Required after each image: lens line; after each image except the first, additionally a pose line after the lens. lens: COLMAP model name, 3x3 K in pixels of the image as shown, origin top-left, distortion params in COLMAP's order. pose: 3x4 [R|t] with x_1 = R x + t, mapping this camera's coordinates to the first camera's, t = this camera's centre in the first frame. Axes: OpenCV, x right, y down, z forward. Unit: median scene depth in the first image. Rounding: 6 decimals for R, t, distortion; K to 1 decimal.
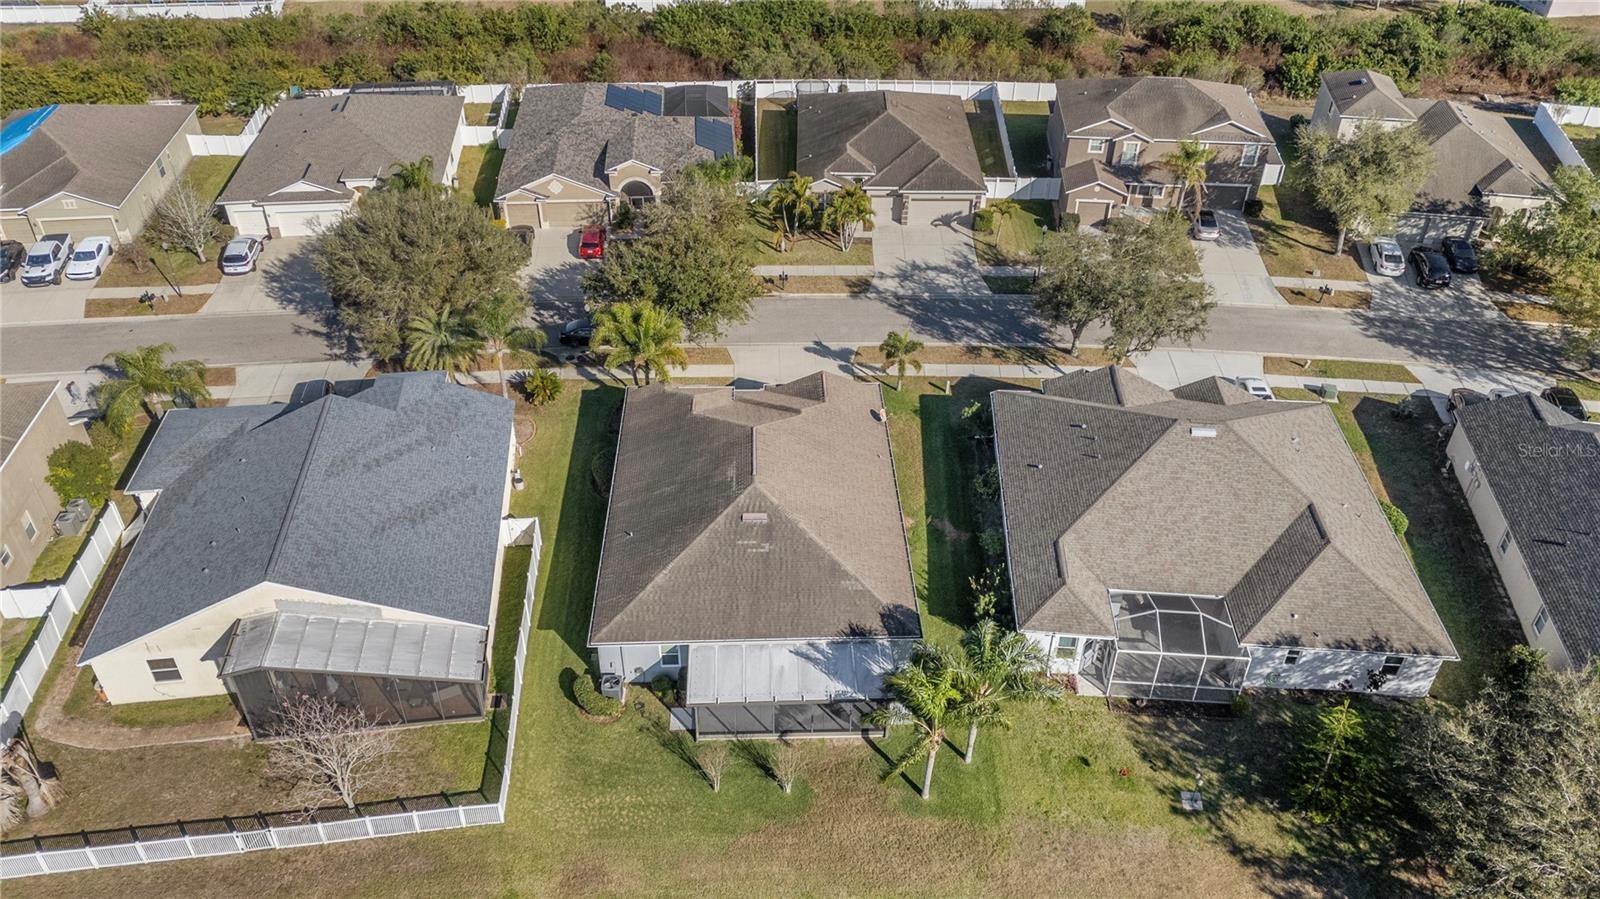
lens RADIAL K [[1169.4, 0, 795.9], [0, 1169.4, 444.5], [0, 0, 1]] dist [0.064243, -0.052008]
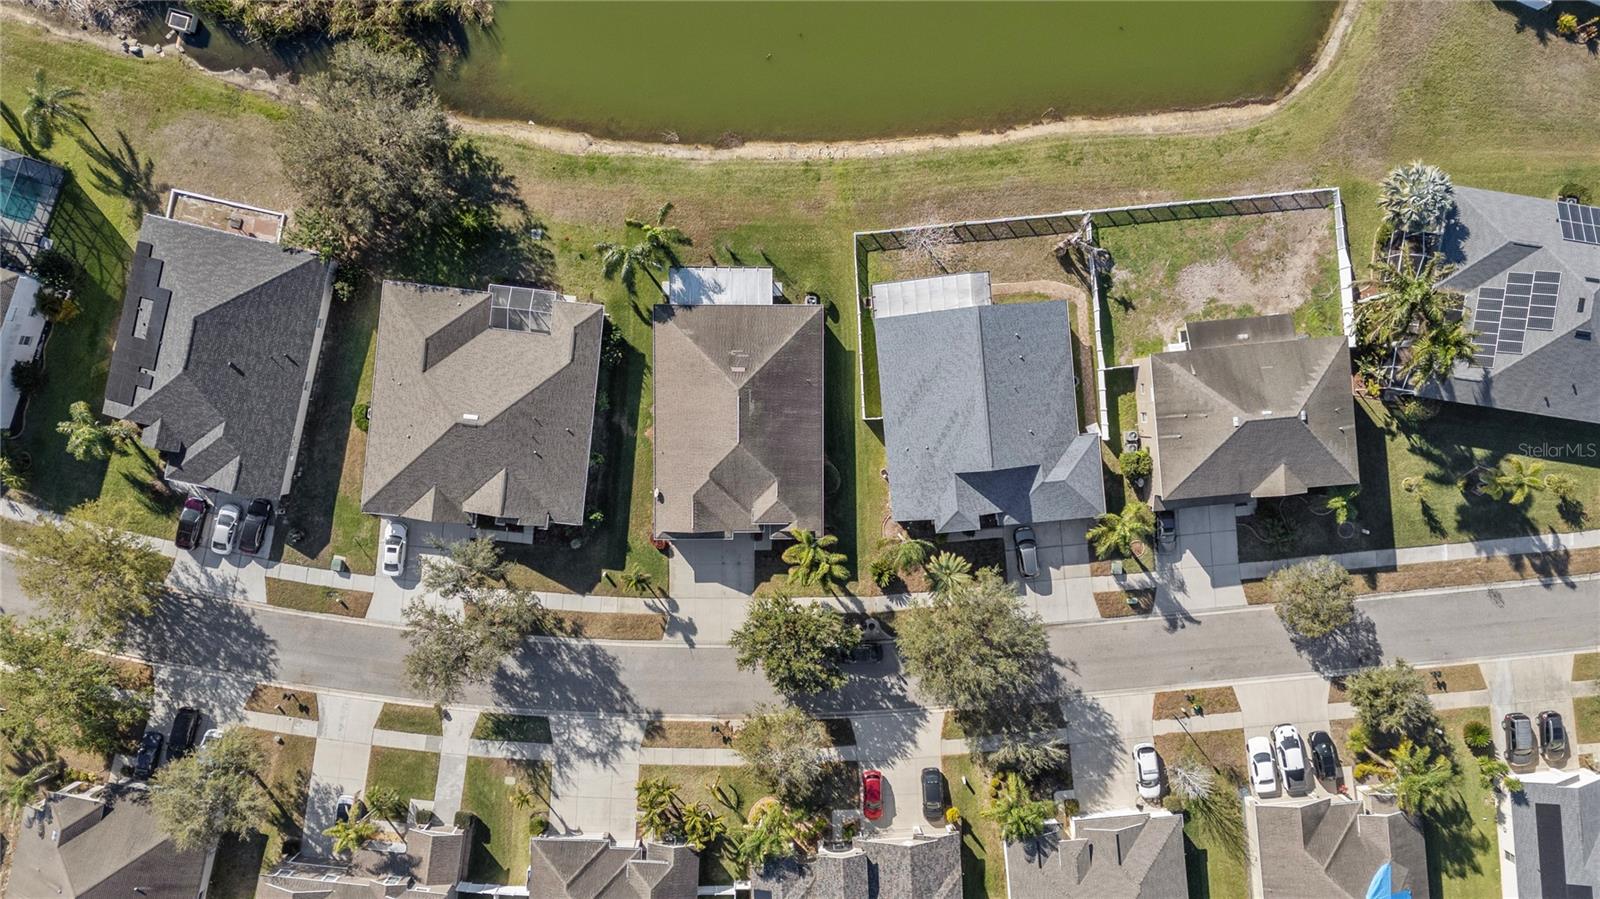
lens RADIAL K [[1164.5, 0, 791.3], [0, 1164.5, 442.1], [0, 0, 1]] dist [0.089758, -0.104782]
pose [[-0.998501, -0.035218, -0.041893, -0.044381], [-0.011549, -0.612629, 0.790287, -1.409571], [-0.053497, 0.789586, 0.611304, -0.021409]]
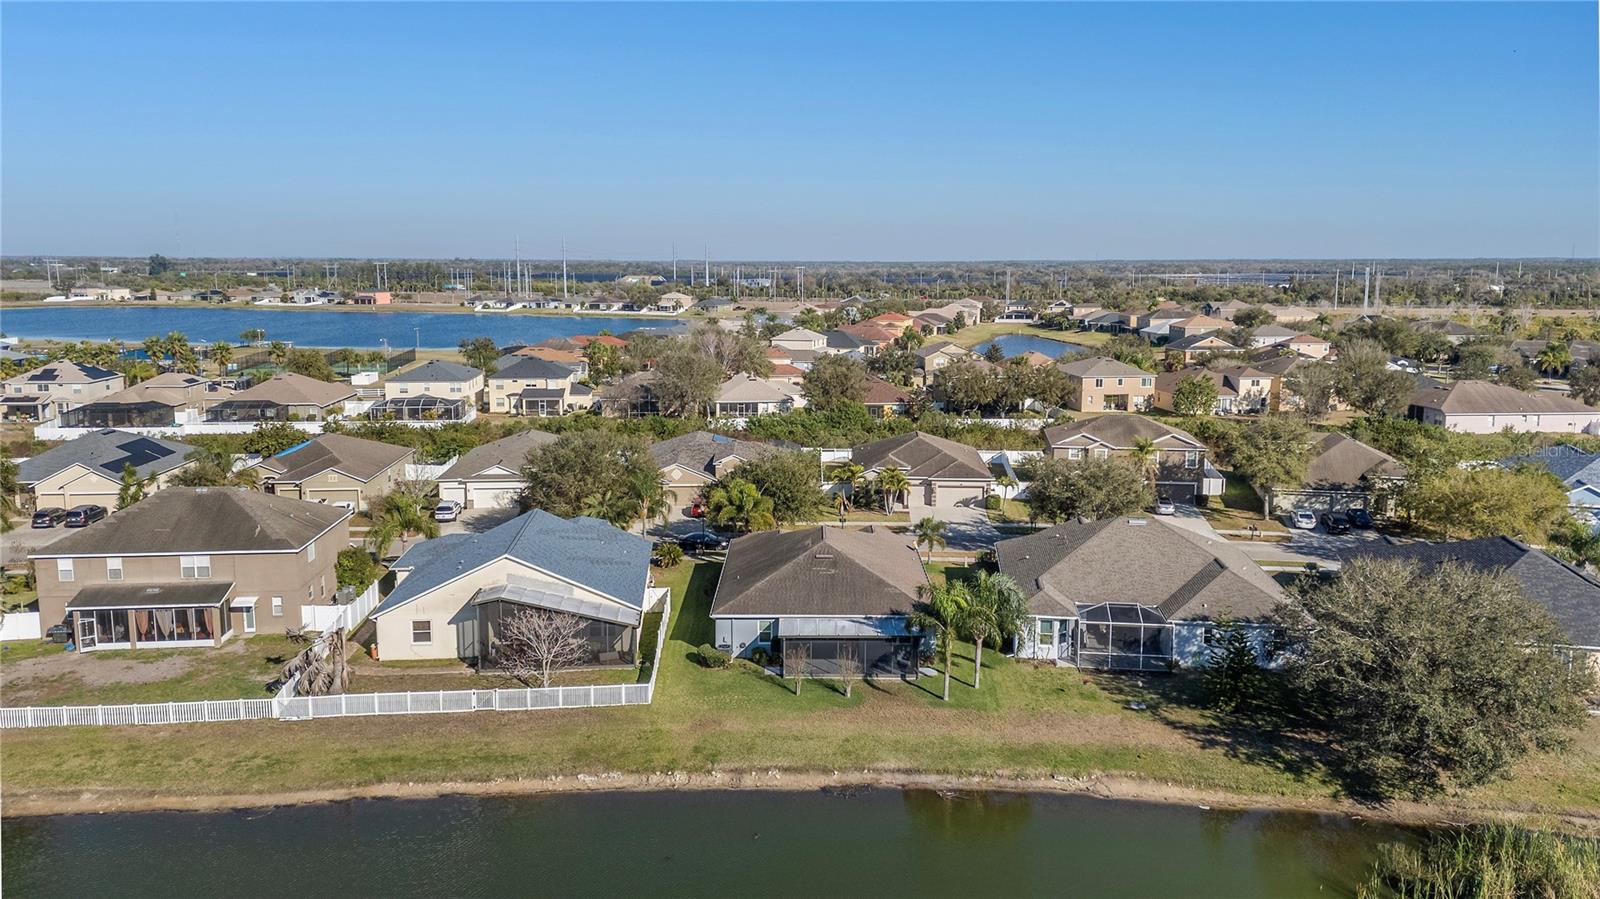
lens RADIAL K [[1164.5, 0, 791.3], [0, 1164.5, 442.1], [0, 0, 1]] dist [0.089758, -0.104782]
pose [[0.998788, 0.002893, -0.049133, -0.006326], [-0.025180, 0.887771, -0.459596, 0.587335], [0.042289, 0.460276, 0.886768, -0.343186]]
